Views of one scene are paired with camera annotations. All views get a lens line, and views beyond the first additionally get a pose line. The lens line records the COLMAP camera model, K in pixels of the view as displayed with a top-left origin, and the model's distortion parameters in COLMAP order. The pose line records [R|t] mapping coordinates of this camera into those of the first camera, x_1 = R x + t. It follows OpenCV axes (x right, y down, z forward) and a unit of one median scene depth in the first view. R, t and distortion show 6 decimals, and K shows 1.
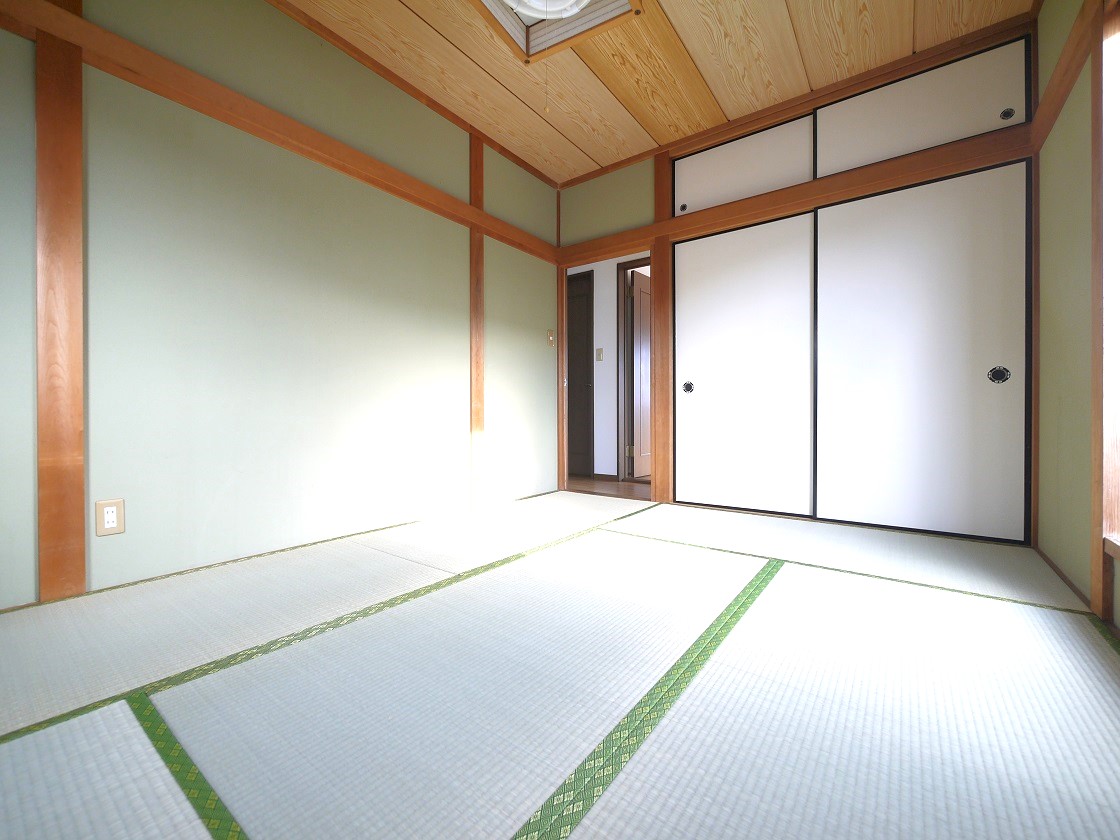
lens RADIAL K [[468.4, 0, 558.9], [0, 468.4, 417.7], [0, 0, 1]] dist [-0.003442, -0.000427]
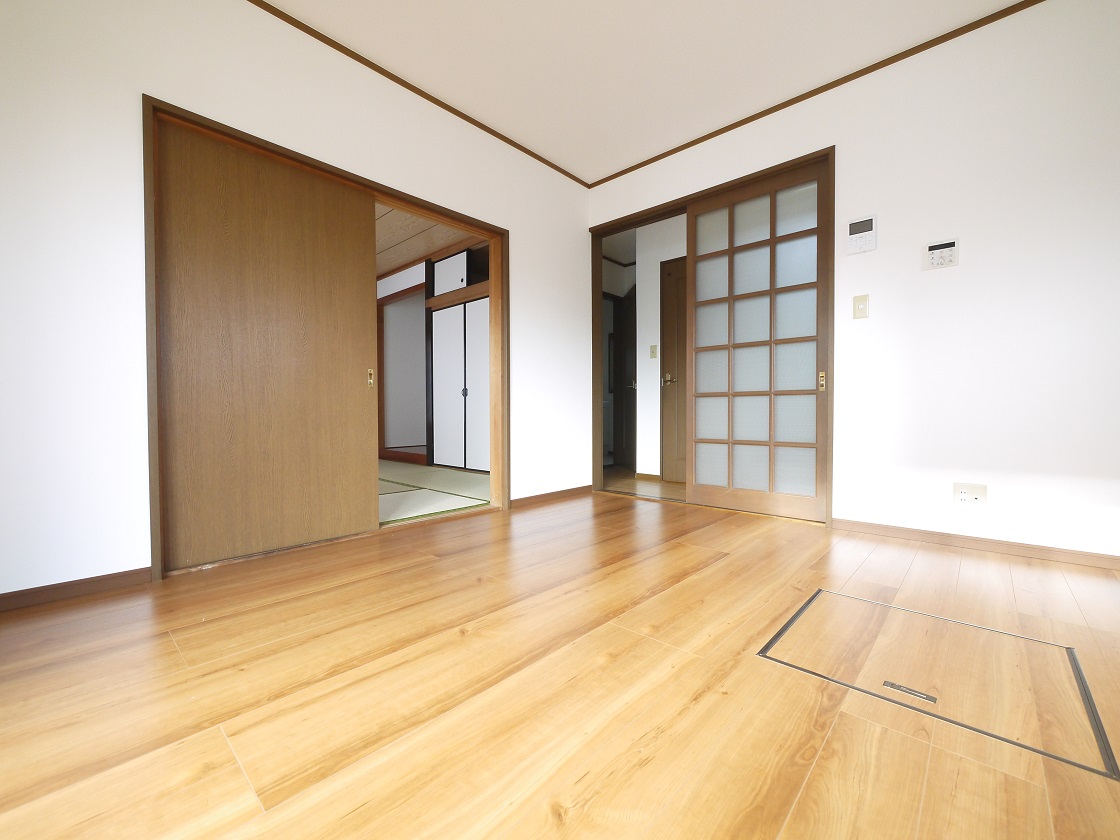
lens RADIAL K [[468.4, 0, 558.9], [0, 468.4, 417.7], [0, 0, 1]] dist [-0.003442, -0.000427]
pose [[0.993983, -0.002885, -0.109498, 1.117896], [0.002614, 0.999993, -0.002619, 0.017346], [0.109505, 0.002317, 0.993984, -0.809619]]
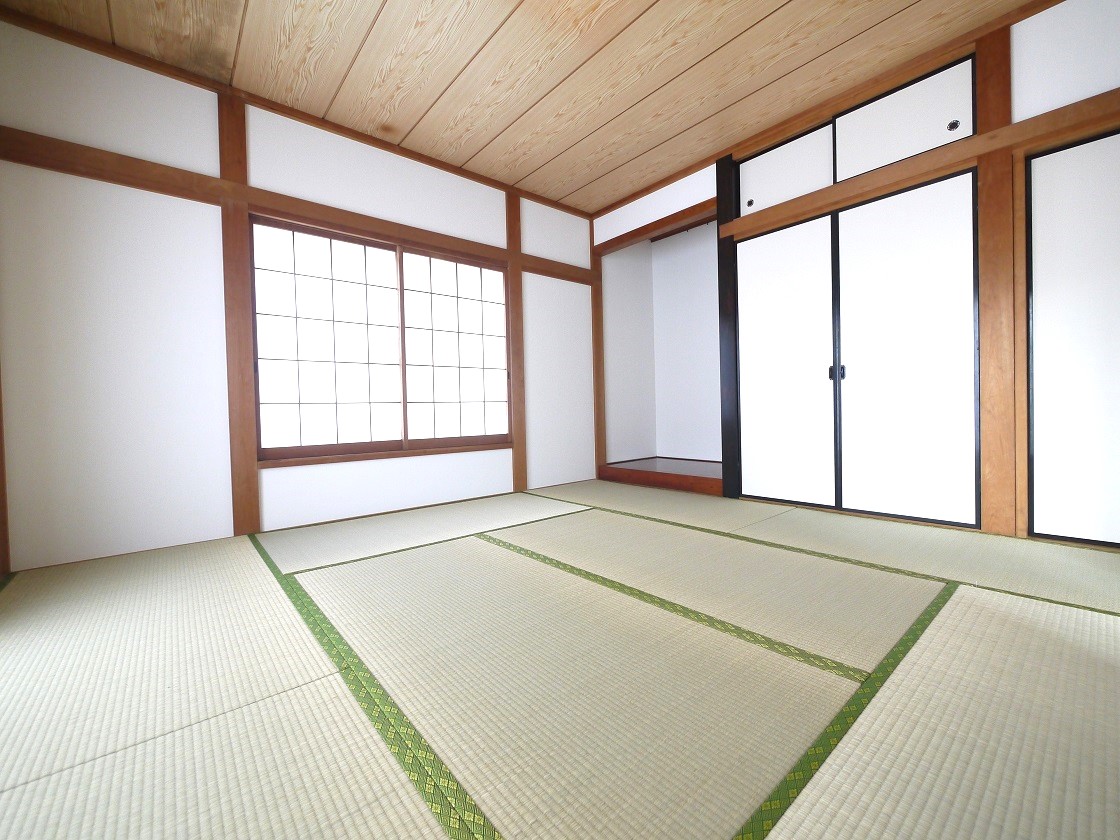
lens RADIAL K [[468.4, 0, 558.9], [0, 468.4, 417.7], [0, 0, 1]] dist [-0.003442, -0.000427]
pose [[0.973111, -0.015498, -0.229815, 0.181078], [0.015924, 0.999873, -0.000002, 0.001584], [0.229786, -0.003658, 0.973234, -0.157262]]
